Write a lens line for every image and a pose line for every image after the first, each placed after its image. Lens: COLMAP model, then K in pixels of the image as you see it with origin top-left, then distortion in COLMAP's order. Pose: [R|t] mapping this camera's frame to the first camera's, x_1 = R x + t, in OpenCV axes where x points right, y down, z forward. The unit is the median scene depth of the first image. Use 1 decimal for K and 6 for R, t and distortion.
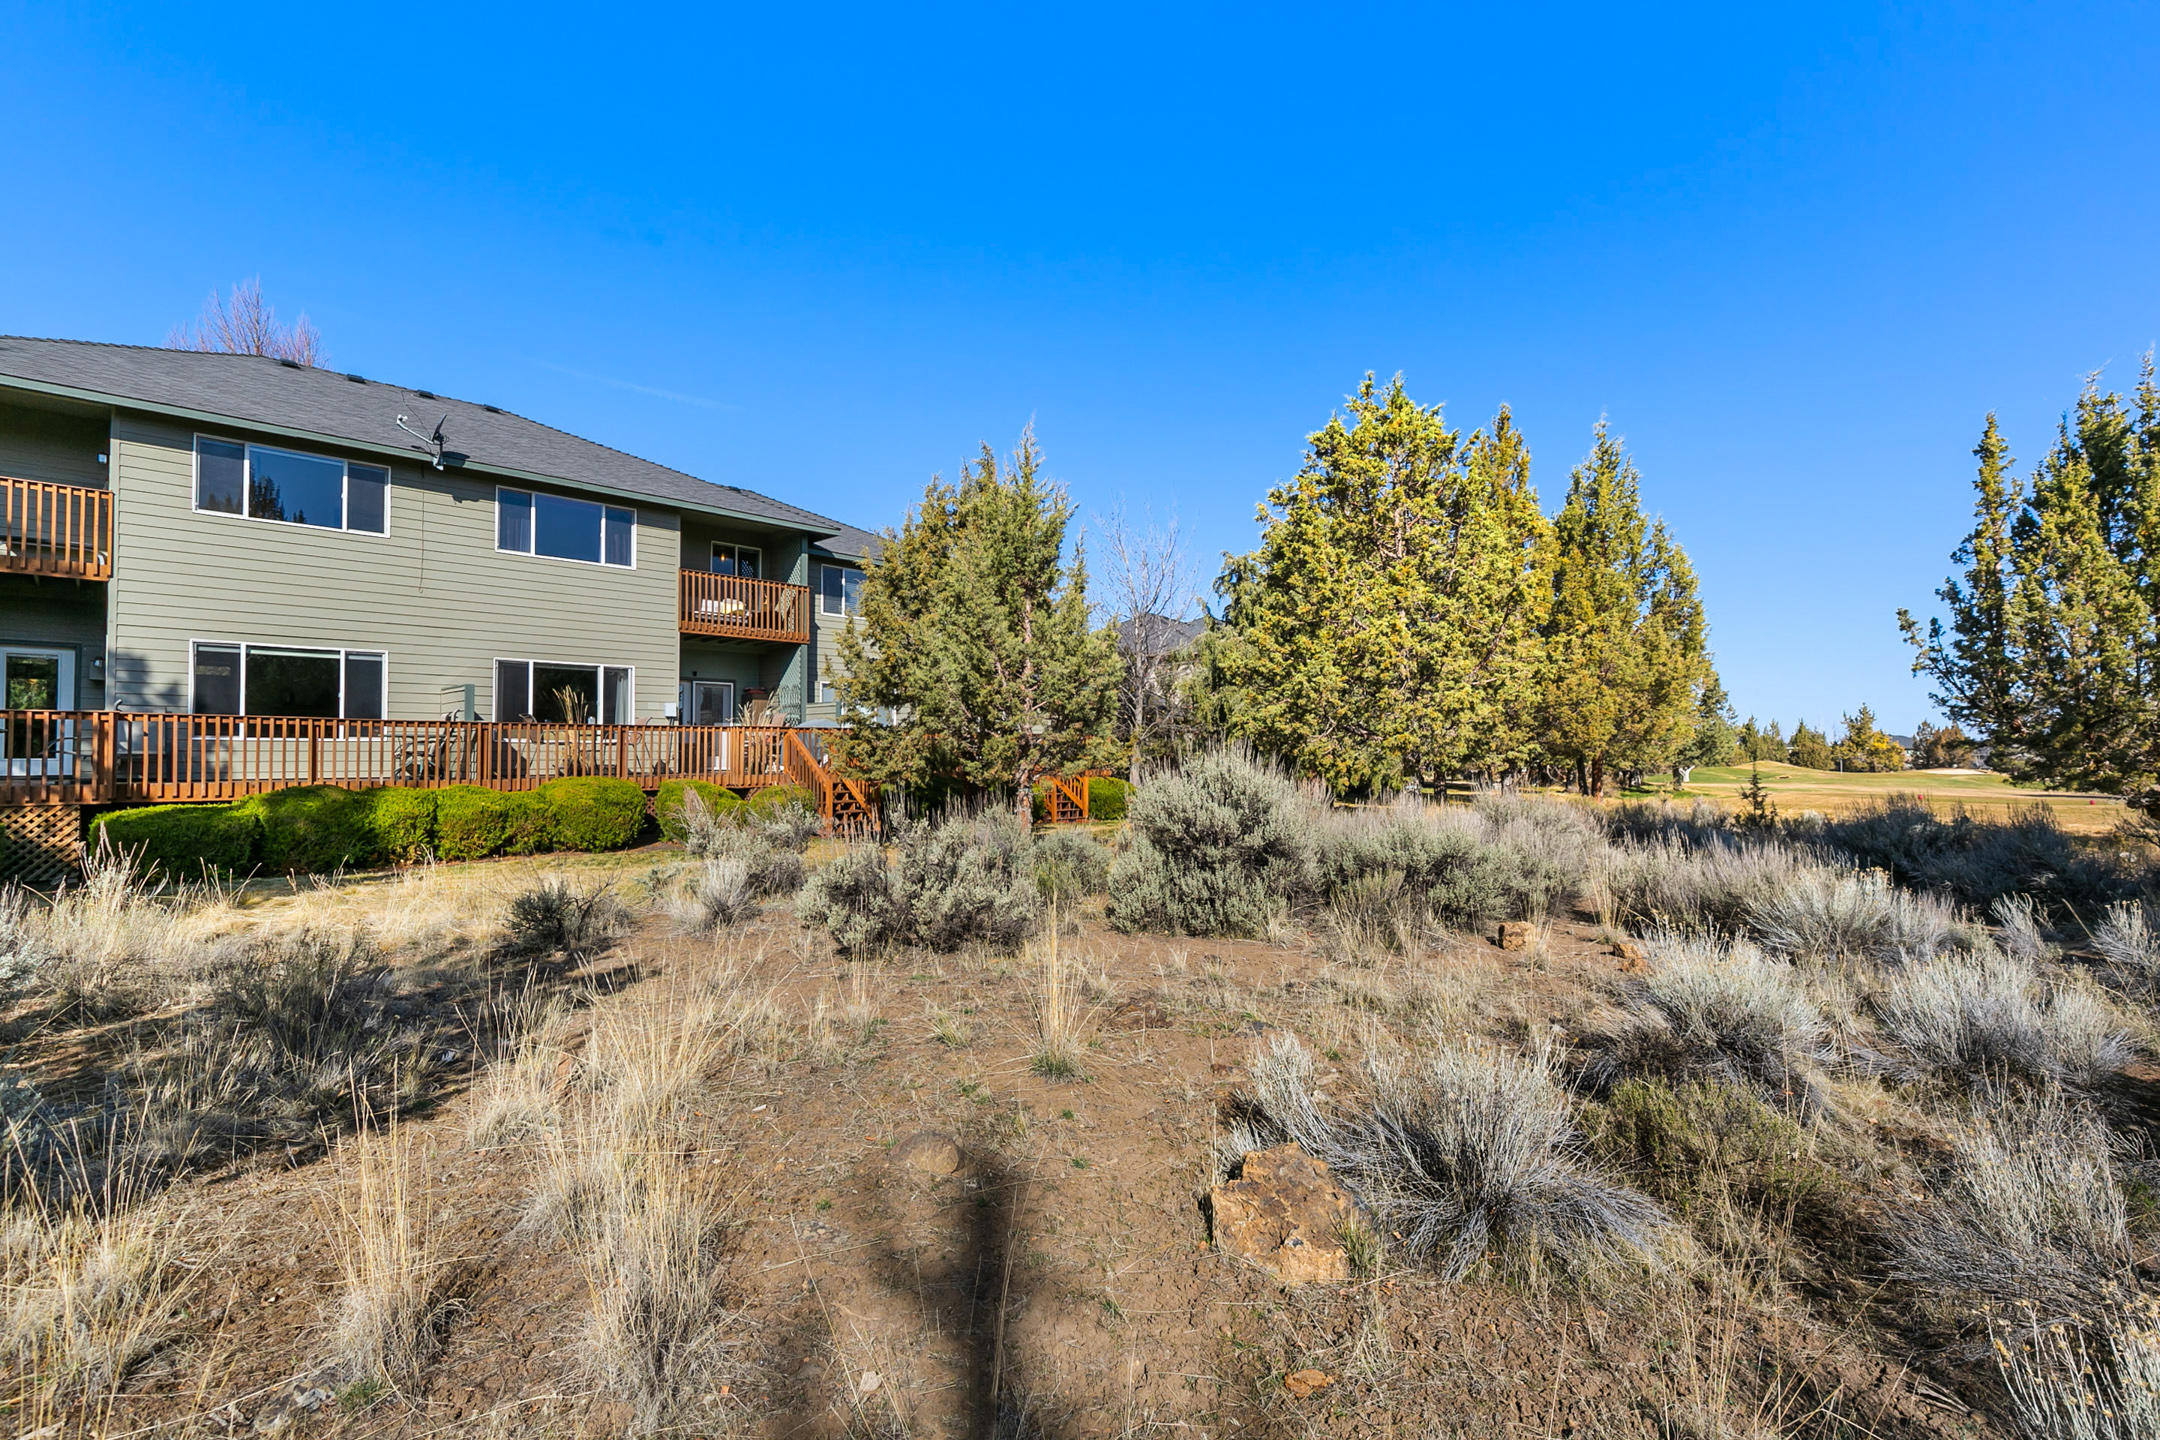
lens RADIAL K [[953.7, 0, 1084.0], [0, 953.7, 729.9], [0, 0, 1]] dist [0.001404, -0.000262]
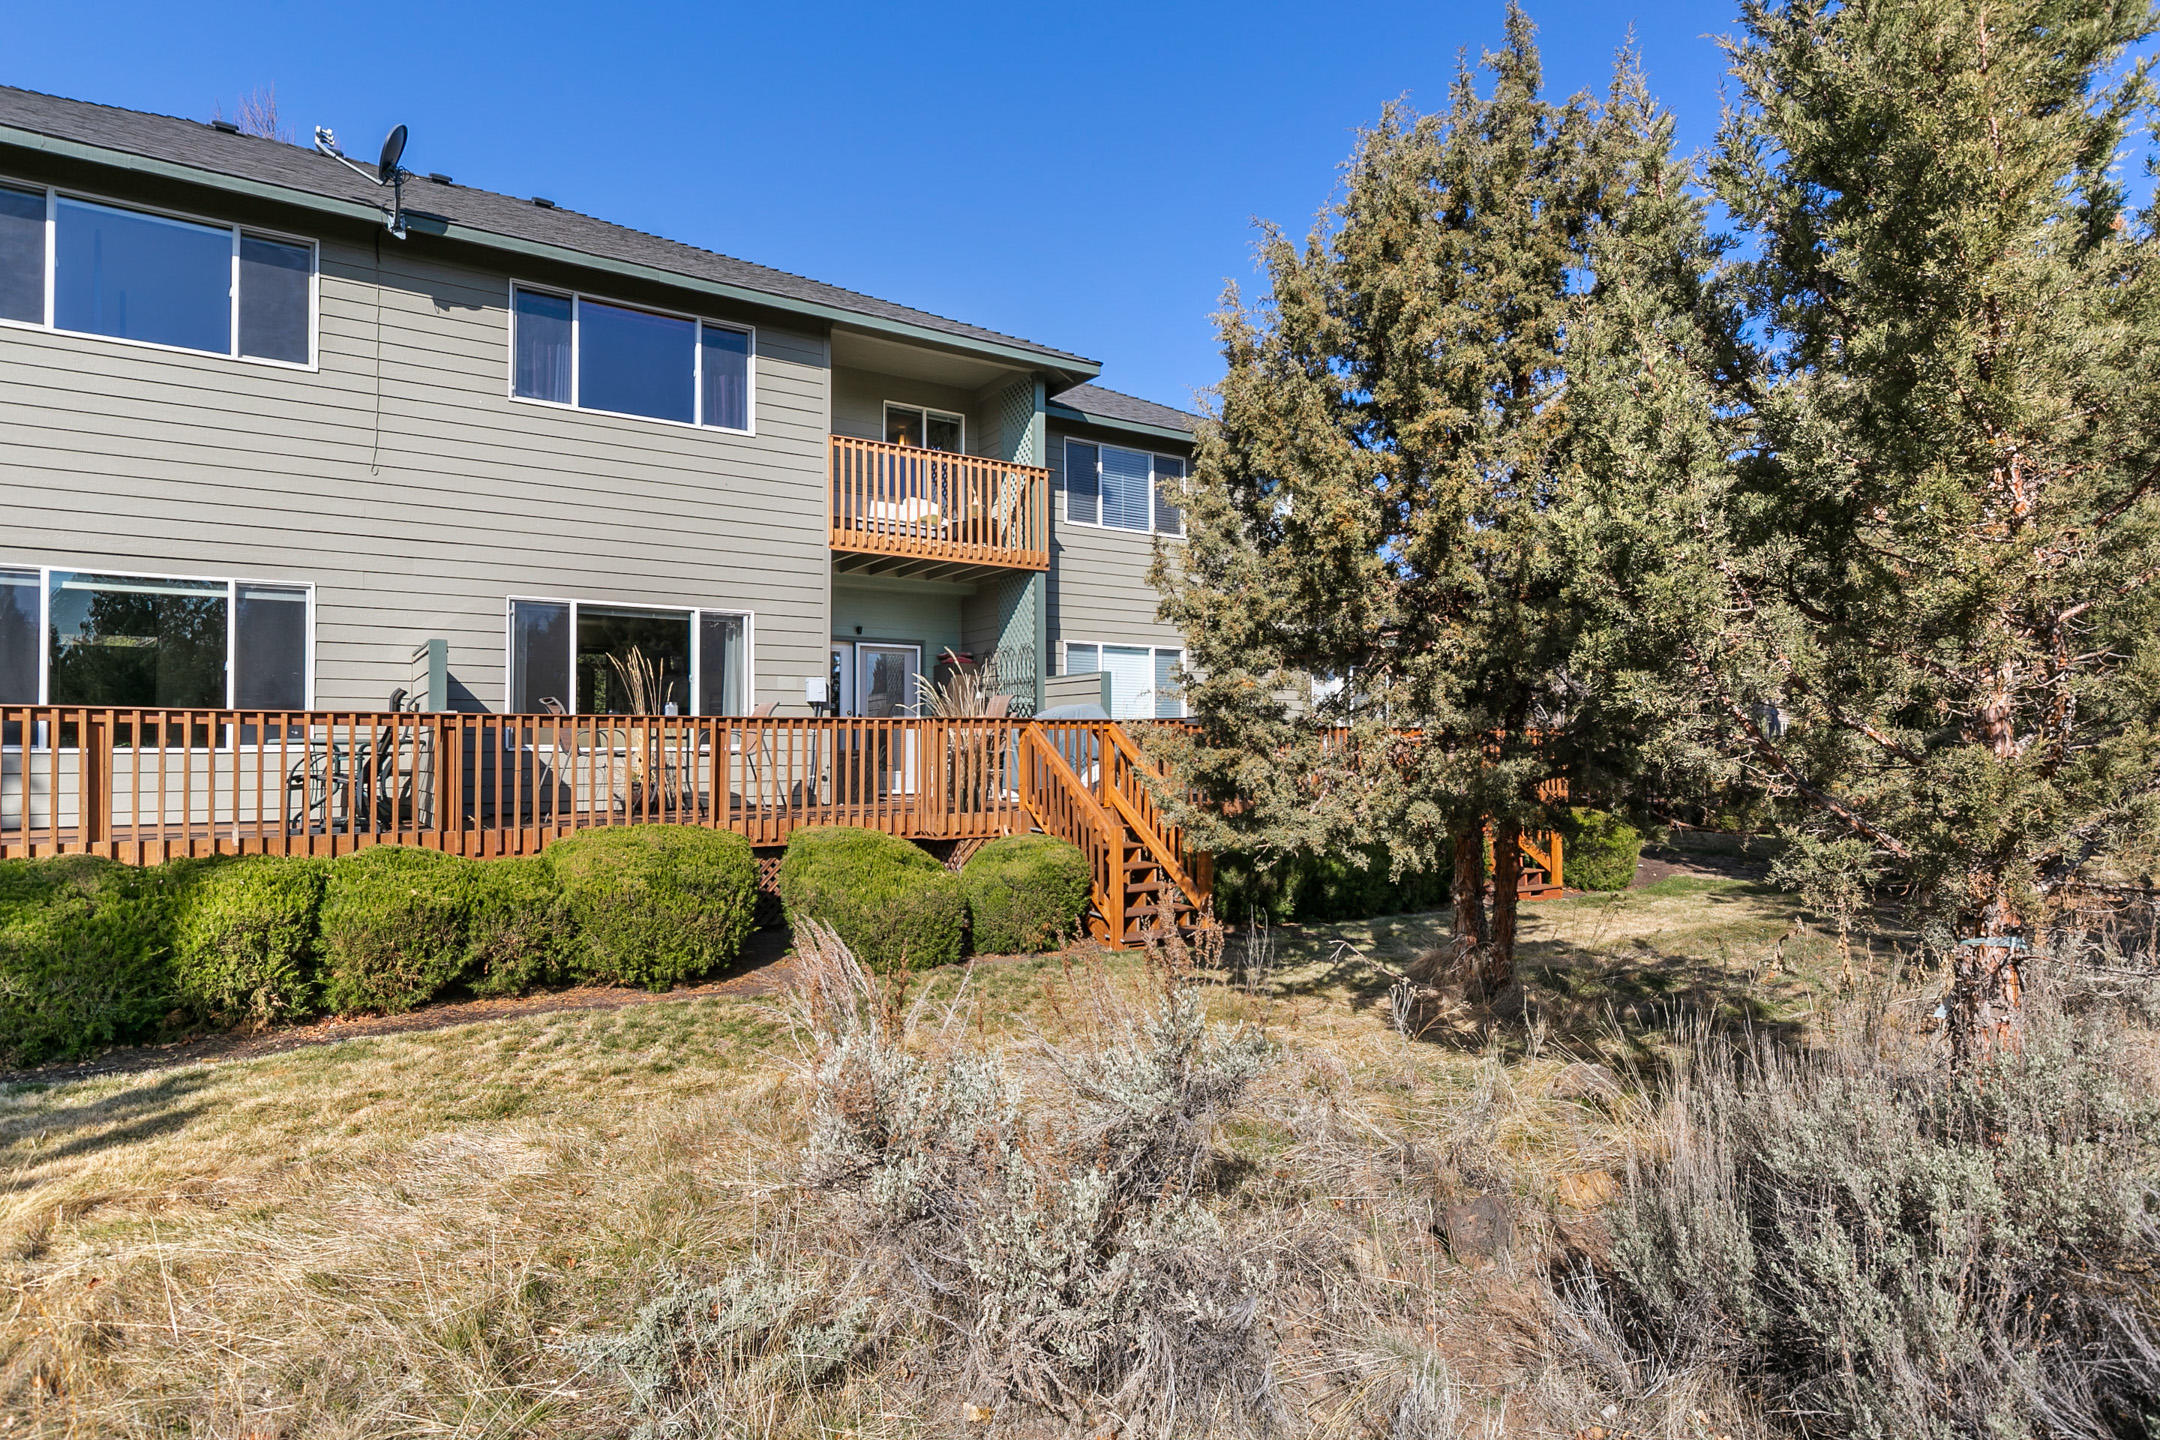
lens RADIAL K [[1232.7, 0, 1077.9], [0, 1232.7, 721.9], [0, 0, 1]] dist [-0.001396, 0.000130]
pose [[0.976108, -0.009713, -0.217069, -0.148123], [0.009310, 0.999953, -0.002880, 0.000908], [0.217087, 0.000791, 0.976152, 0.380226]]
